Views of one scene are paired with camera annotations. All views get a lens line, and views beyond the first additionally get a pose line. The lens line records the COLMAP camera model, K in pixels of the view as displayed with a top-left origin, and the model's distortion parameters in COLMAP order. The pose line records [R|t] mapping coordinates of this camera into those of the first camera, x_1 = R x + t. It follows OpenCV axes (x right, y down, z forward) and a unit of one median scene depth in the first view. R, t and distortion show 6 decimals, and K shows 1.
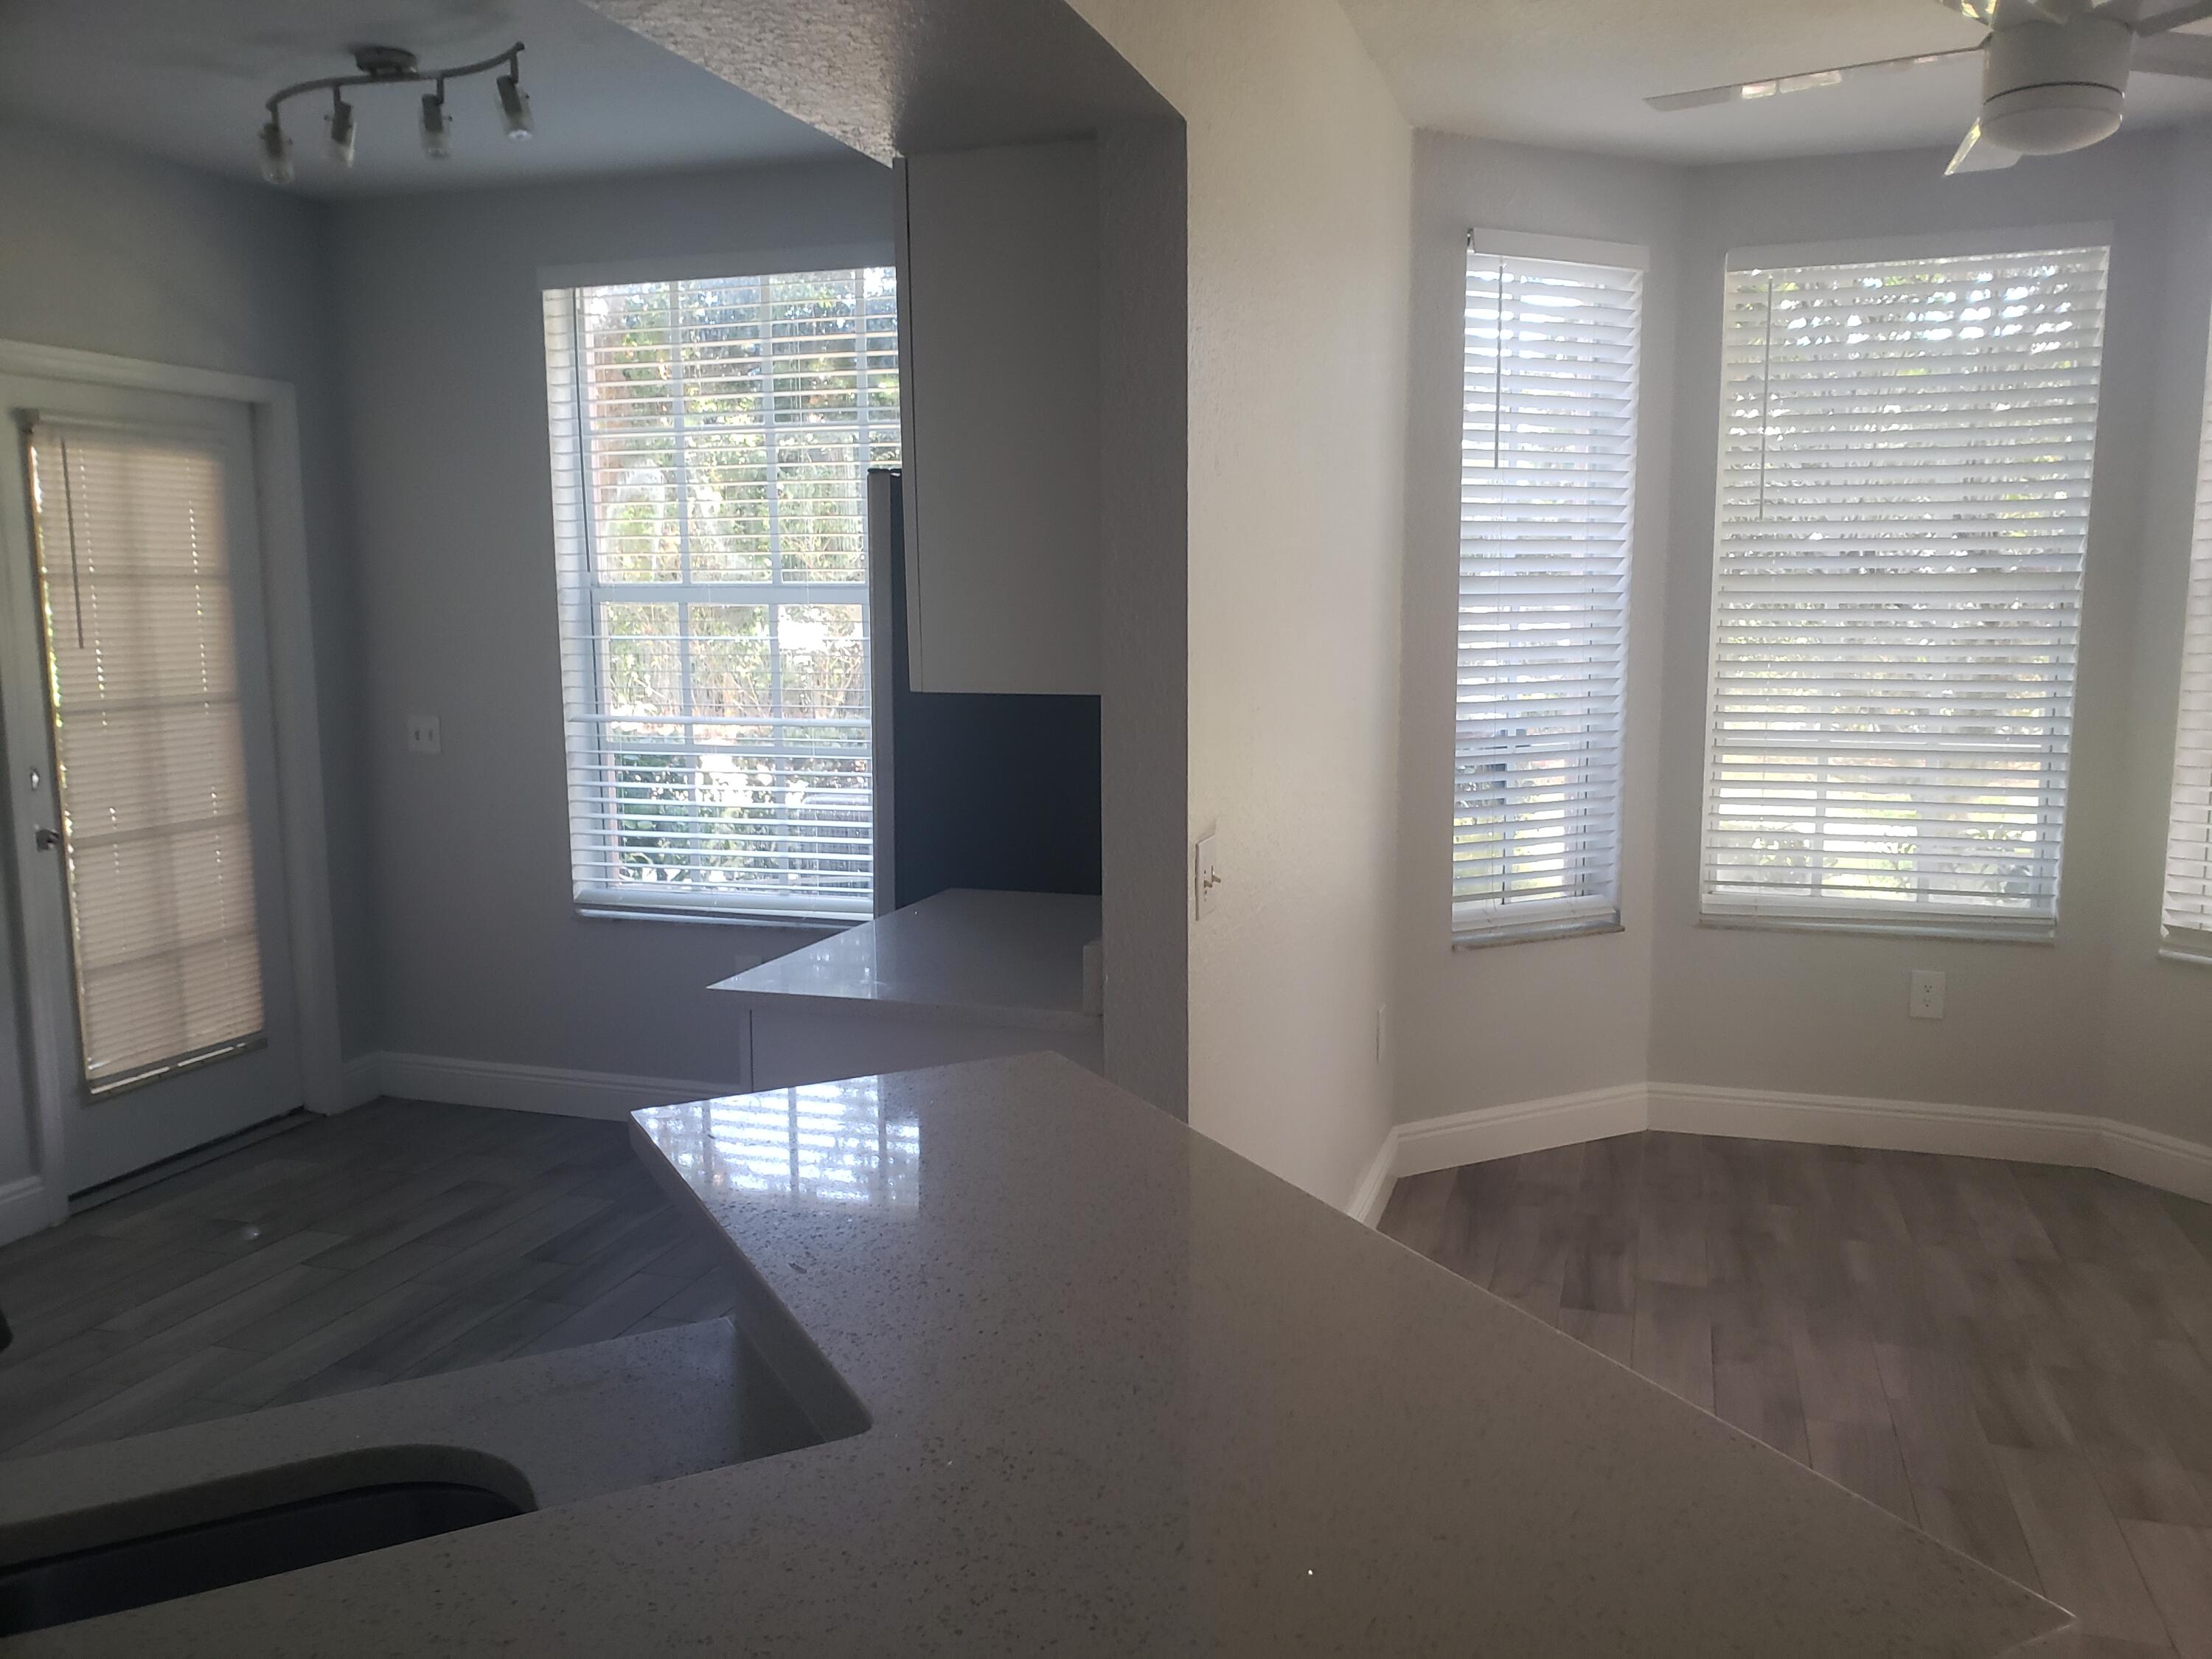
lens RADIAL K [[1725.8, 0, 1108.1], [0, 1725.8, 814.4], [0, 0, 1]] dist [-0.007943, 0.033911]
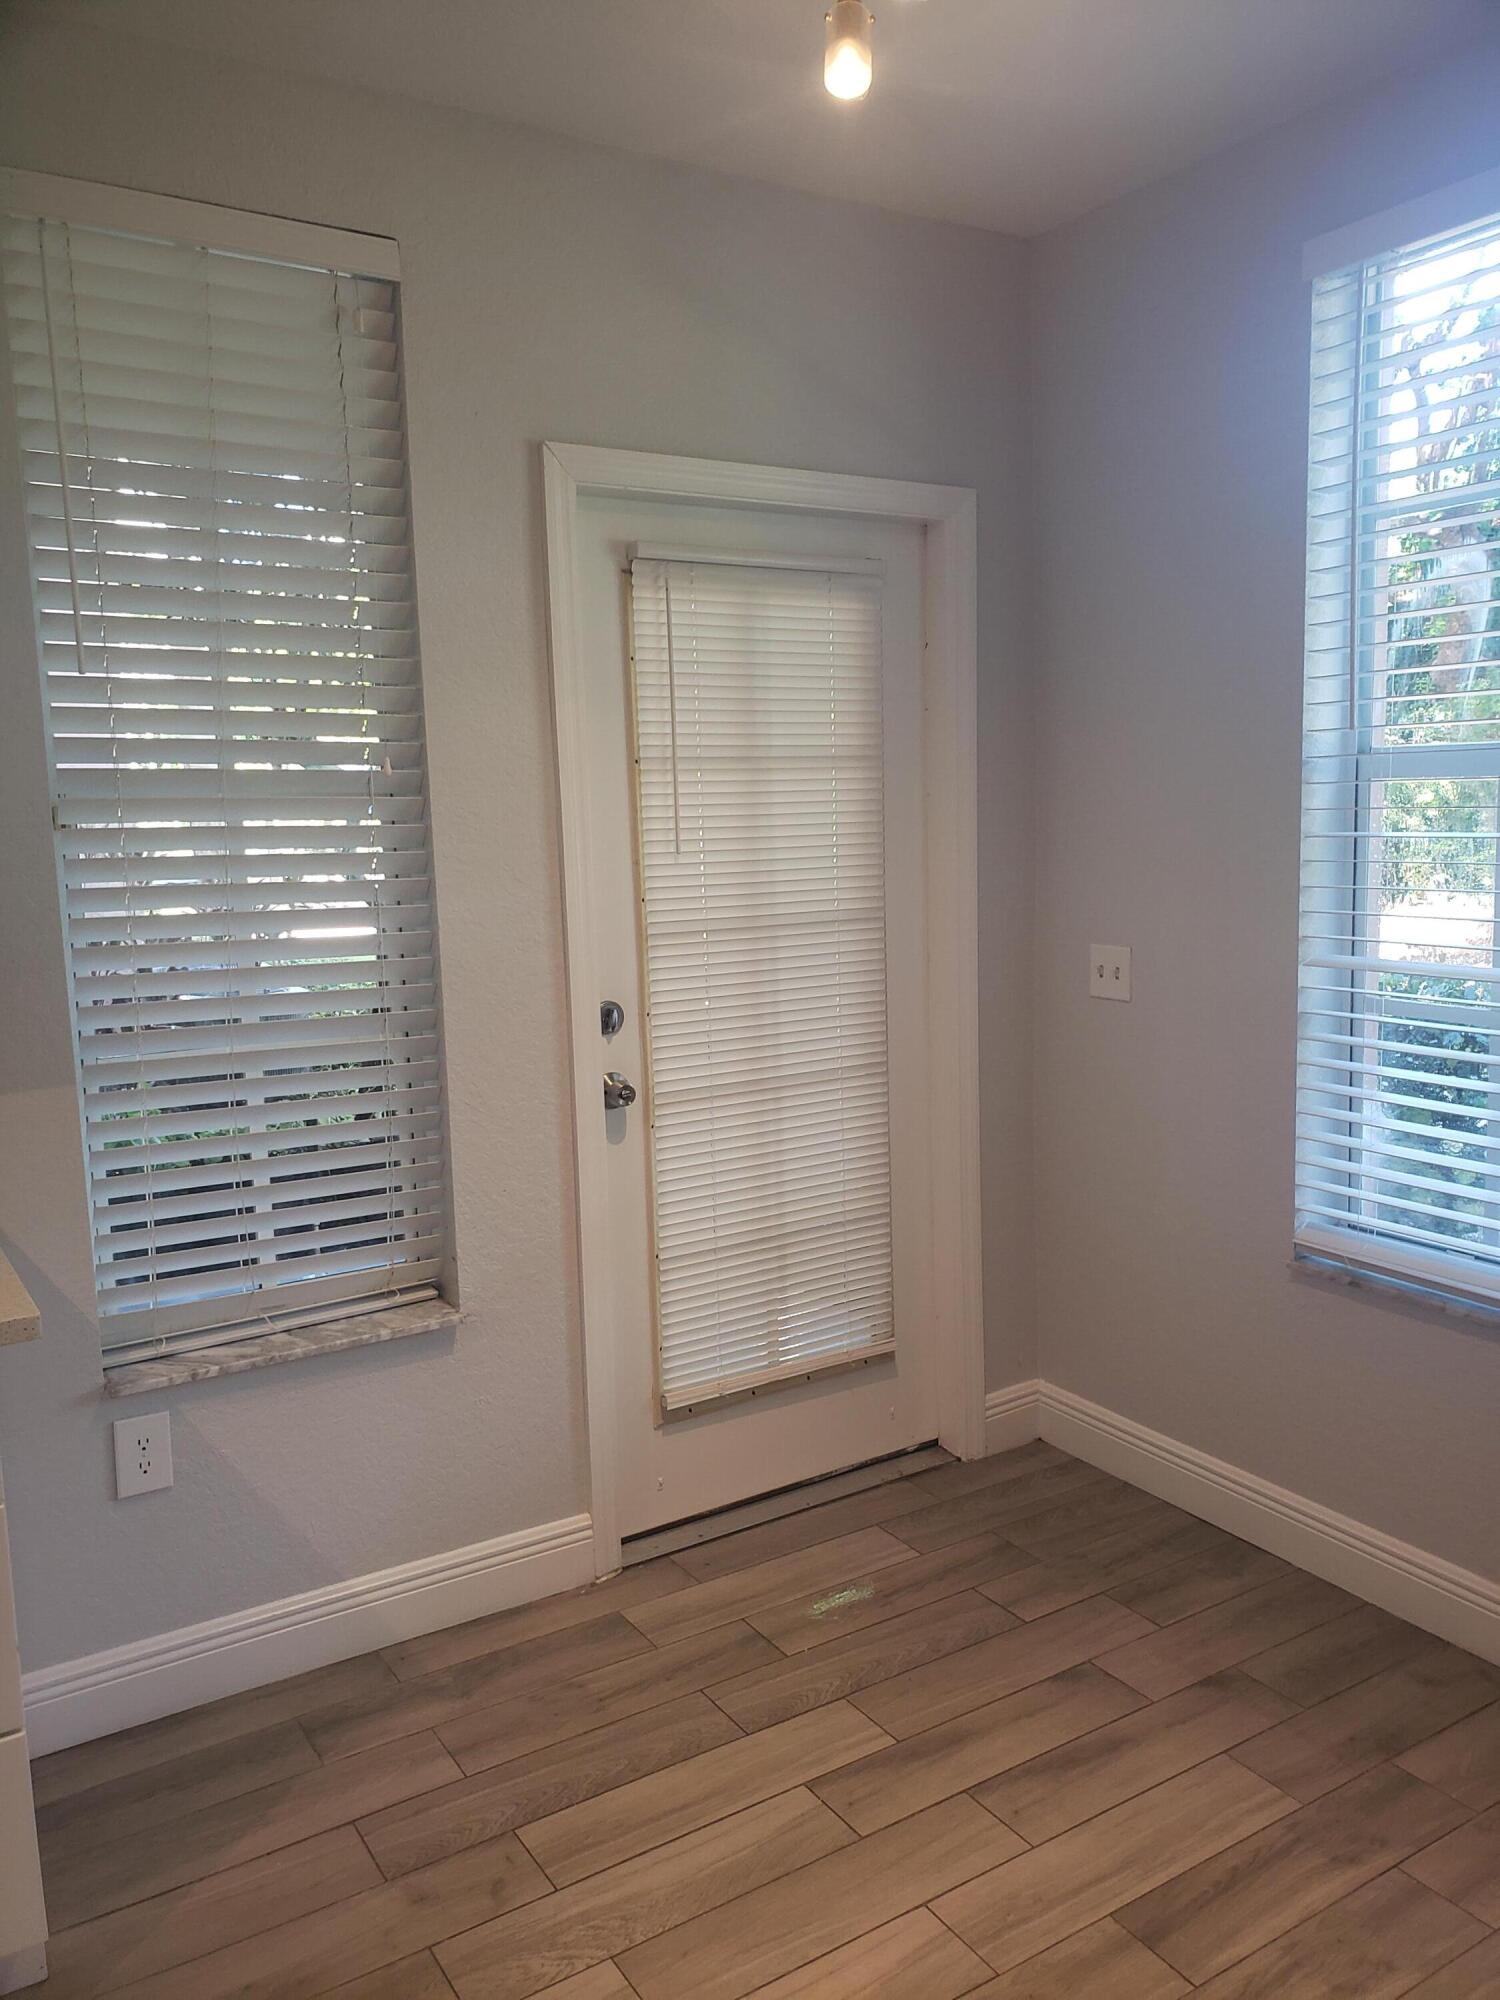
lens RADIAL K [[1583.7, 0, 781.4], [0, 1583.7, 1025.6], [0, 0, 1]] dist [0.200729, -0.410809]
pose [[0.773997, 0.076276, -0.628578, -0.086686], [-0.064466, 0.997052, 0.041610, -0.044986], [0.629899, 0.008315, 0.776632, 0.419913]]
